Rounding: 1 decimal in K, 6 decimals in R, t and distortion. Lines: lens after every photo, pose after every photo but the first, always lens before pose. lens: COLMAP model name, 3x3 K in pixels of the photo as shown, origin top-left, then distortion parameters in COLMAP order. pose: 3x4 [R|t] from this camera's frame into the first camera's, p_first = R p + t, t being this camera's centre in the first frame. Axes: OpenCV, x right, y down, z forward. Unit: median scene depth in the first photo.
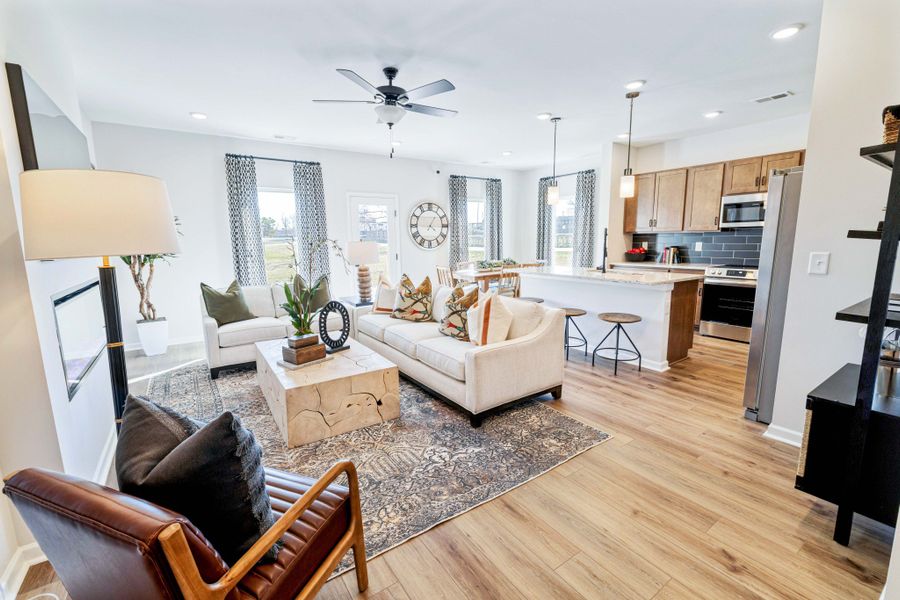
lens RADIAL K [[392.9, 0, 450.0], [0, 392.9, 300.0], [0, 0, 1]] dist [-0.001360, 0.000364]
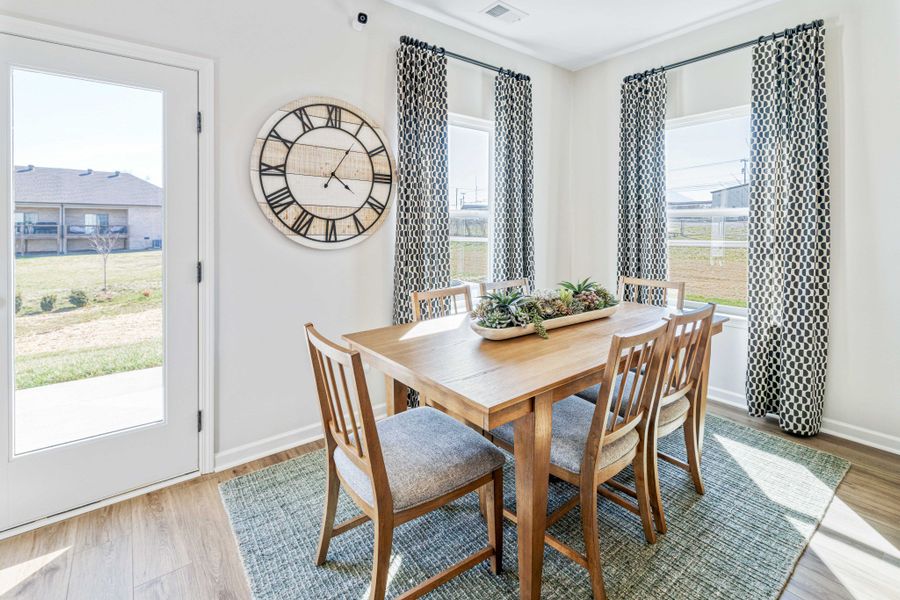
lens RADIAL K [[415.4, 0, 444.7], [0, 415.4, 221.8], [0, 0, 1]] dist [0.000095, 0.000153]
pose [[0.999006, 0.017646, 0.040944, 0.037804], [-0.010507, 0.985657, -0.168435, -0.125540], [-0.043329, 0.167837, 0.984862, 0.895043]]
